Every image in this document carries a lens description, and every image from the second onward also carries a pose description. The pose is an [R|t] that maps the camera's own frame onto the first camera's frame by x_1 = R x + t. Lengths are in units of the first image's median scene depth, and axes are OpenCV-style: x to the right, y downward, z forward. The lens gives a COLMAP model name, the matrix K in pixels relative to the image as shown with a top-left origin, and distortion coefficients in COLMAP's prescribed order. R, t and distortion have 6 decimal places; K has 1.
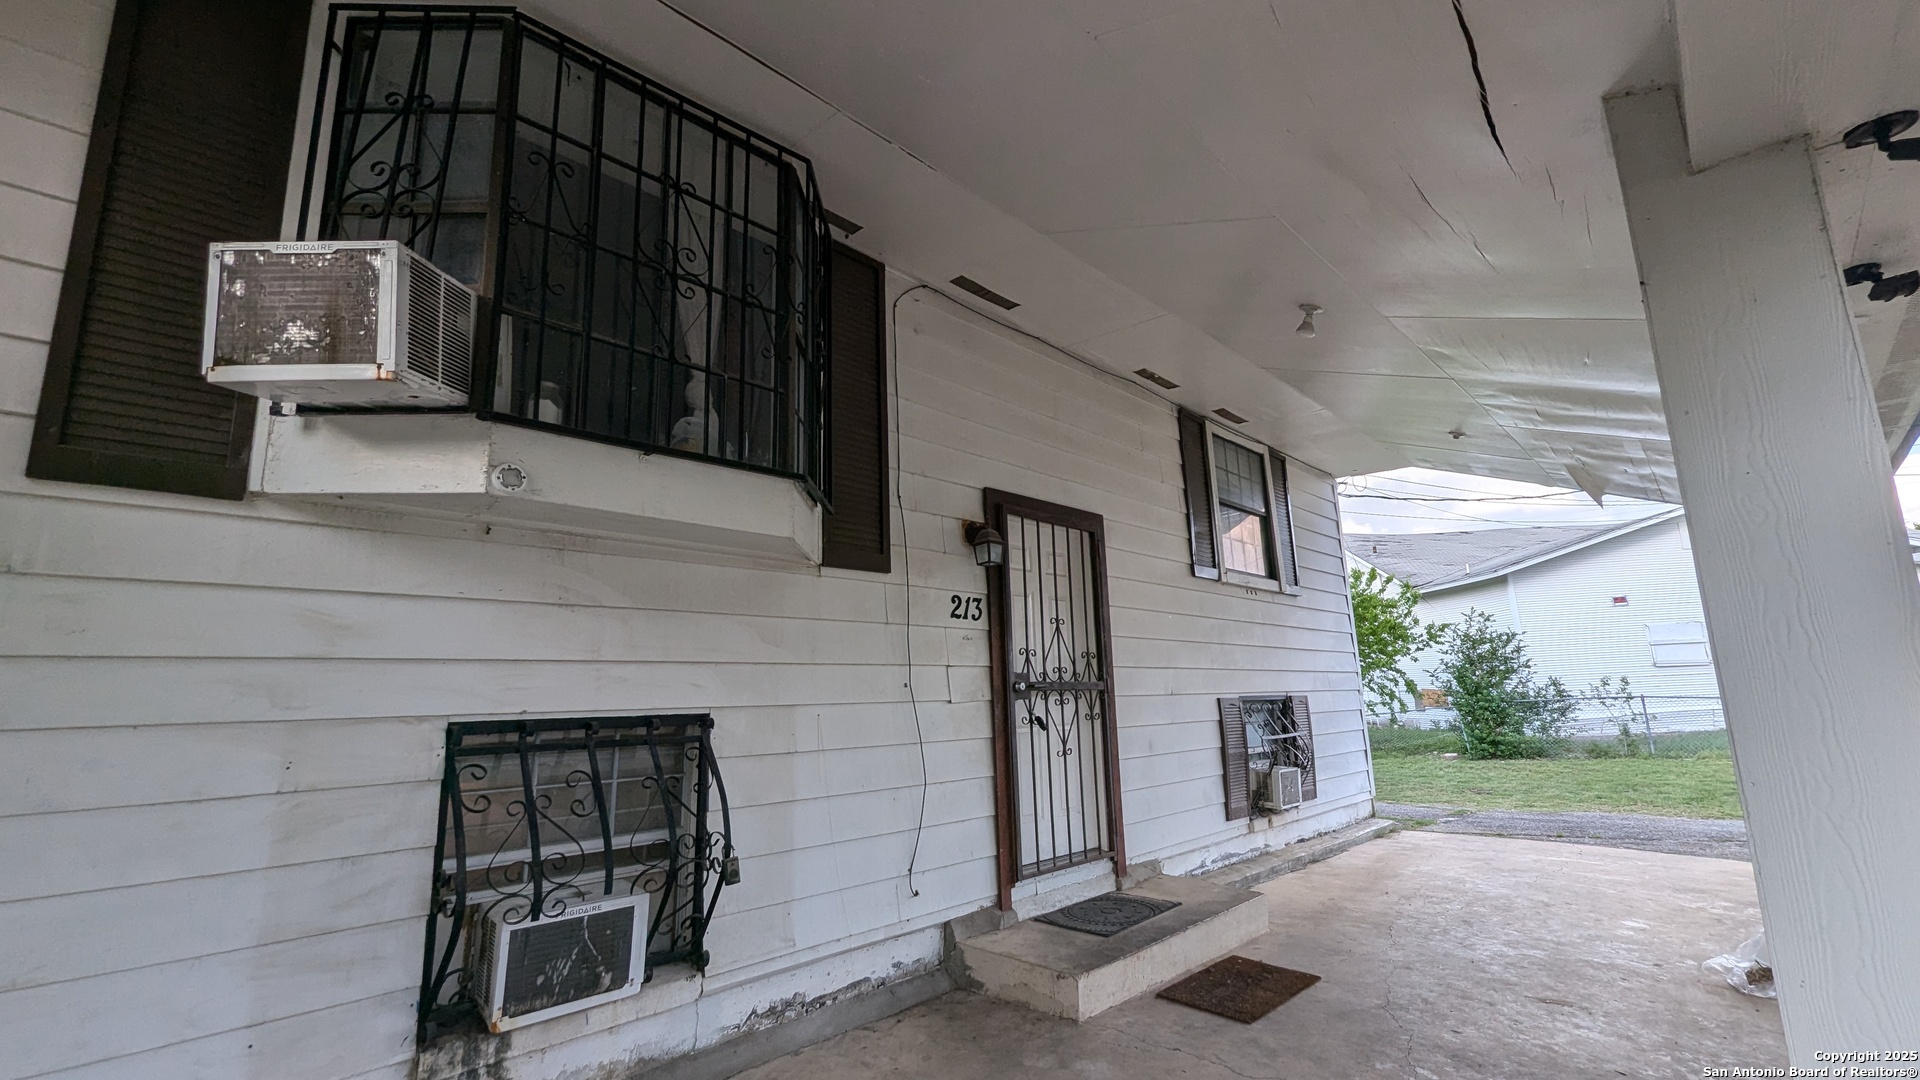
lens RADIAL K [[792.4, 0, 953.6], [0, 792.4, 556.8], [0, 0, 1]] dist [0.000315, -0.000581]
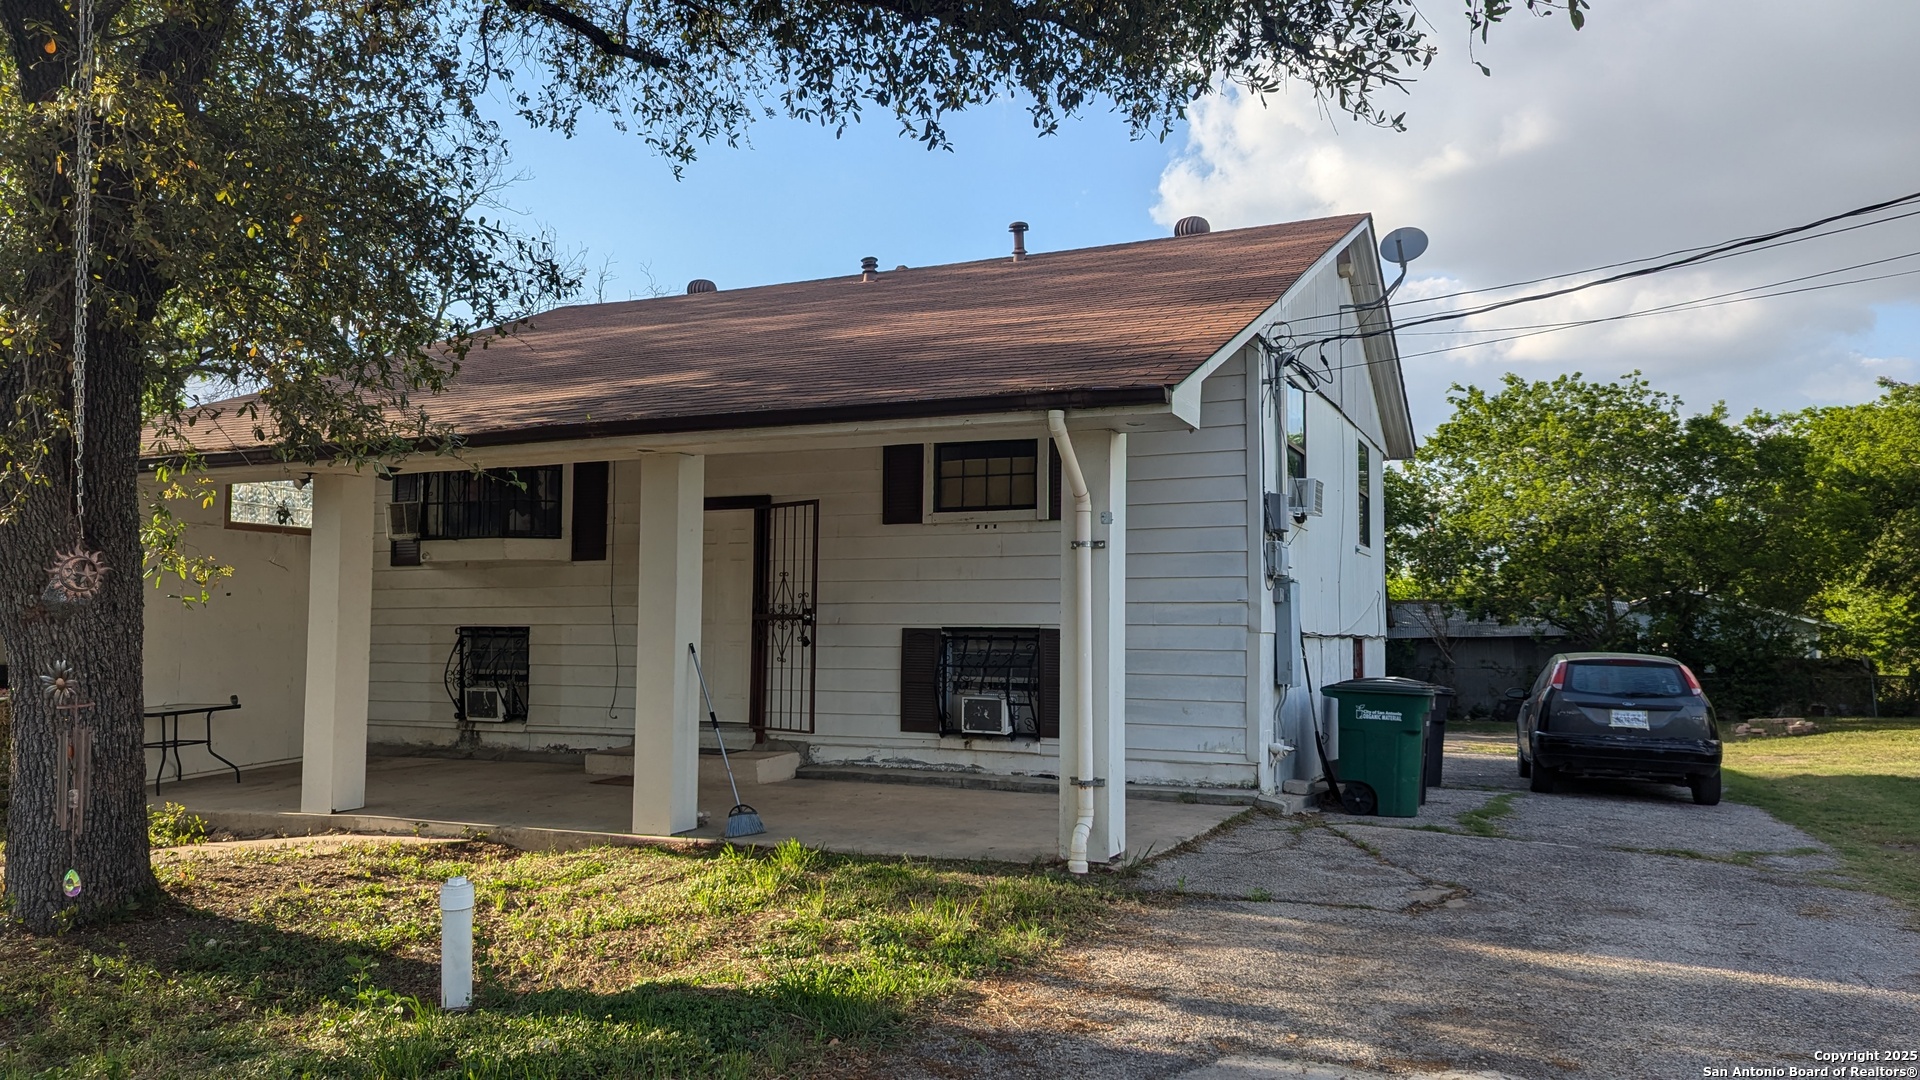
lens RADIAL K [[1355.2, 0, 1019.5], [0, 1355.2, 543.0], [0, 0, 1]] dist [0.082173, -0.100593]
pose [[0.390652, -0.034400, -0.919895, 3.075474], [0.144602, 0.989189, 0.024417, 0.038574], [0.909110, -0.142558, 0.391403, 0.536742]]
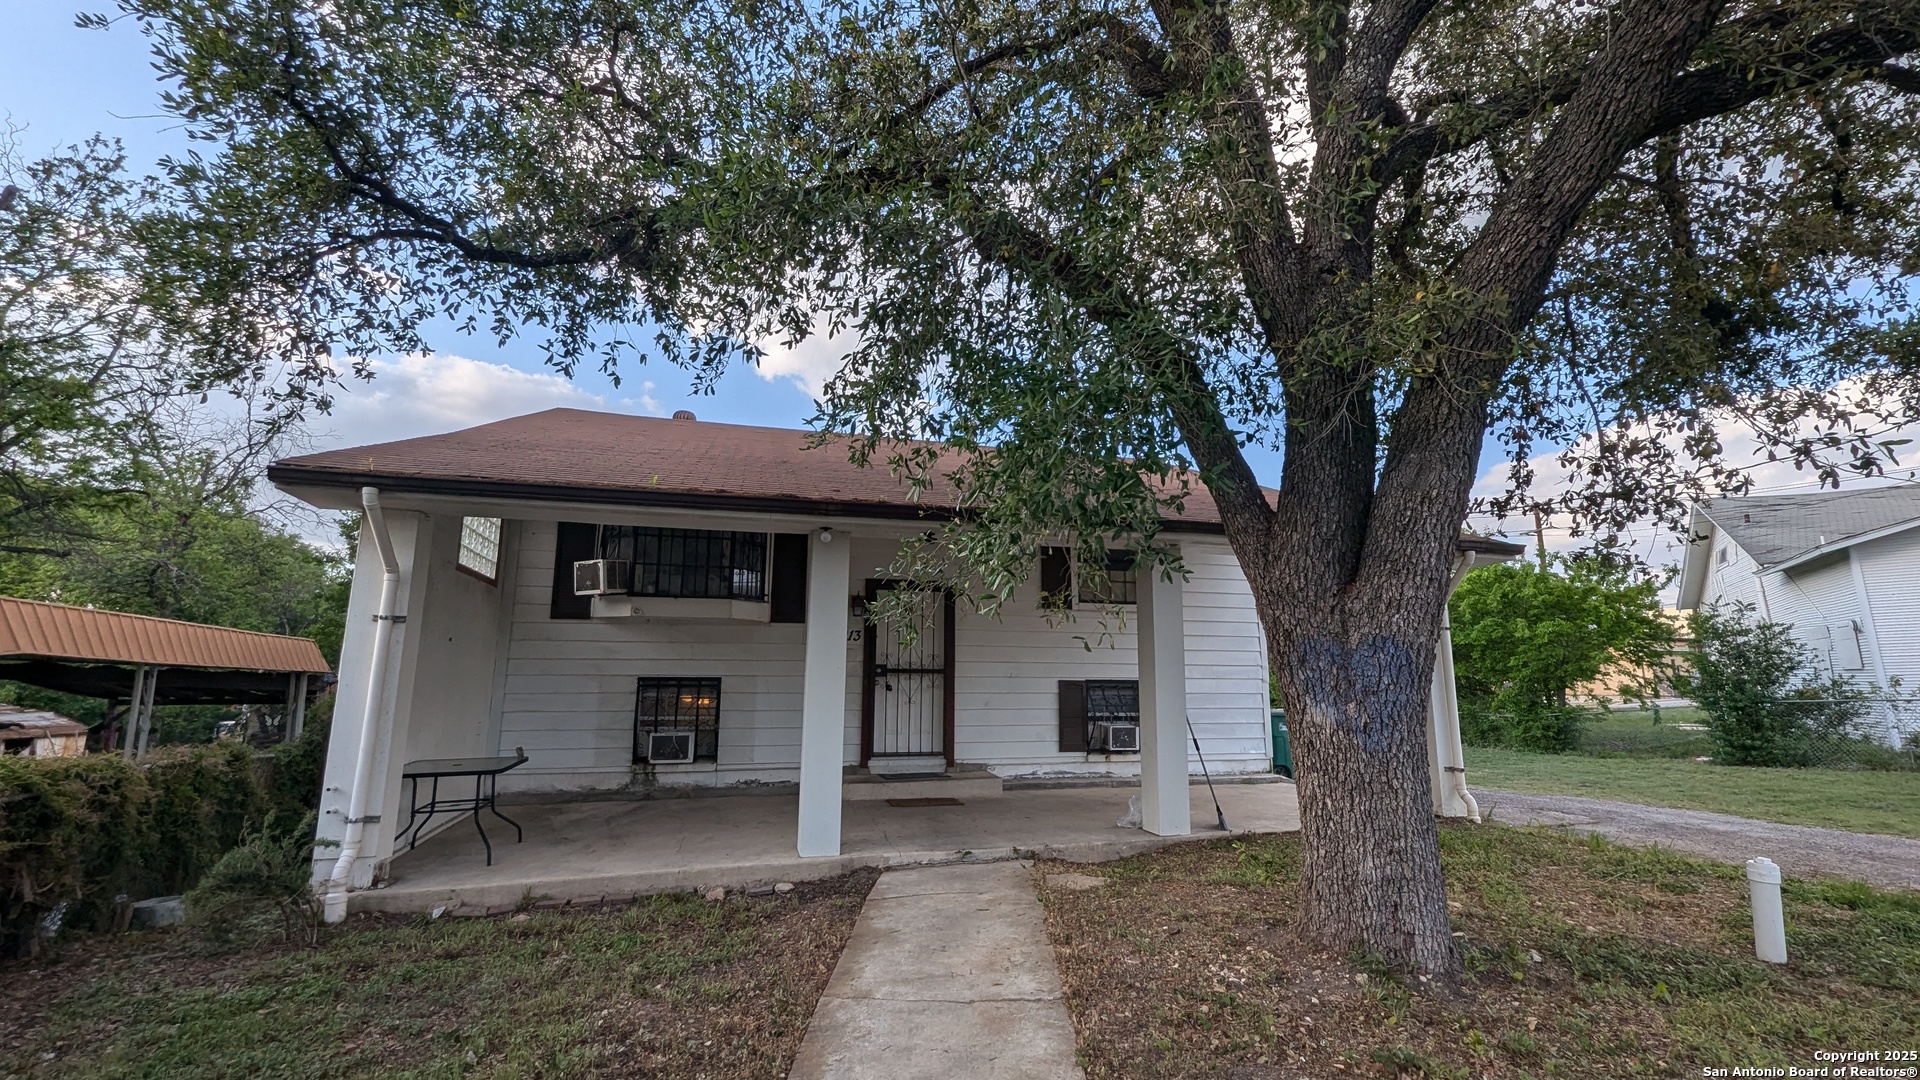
lens RADIAL K [[792.4, 0, 953.6], [0, 792.4, 556.8], [0, 0, 1]] dist [0.000315, -0.000581]
pose [[0.868988, -0.056403, -0.491608, 1.350033], [0.064118, 0.997942, -0.001158, -0.132764], [0.490661, -0.030514, 0.870816, -0.786610]]
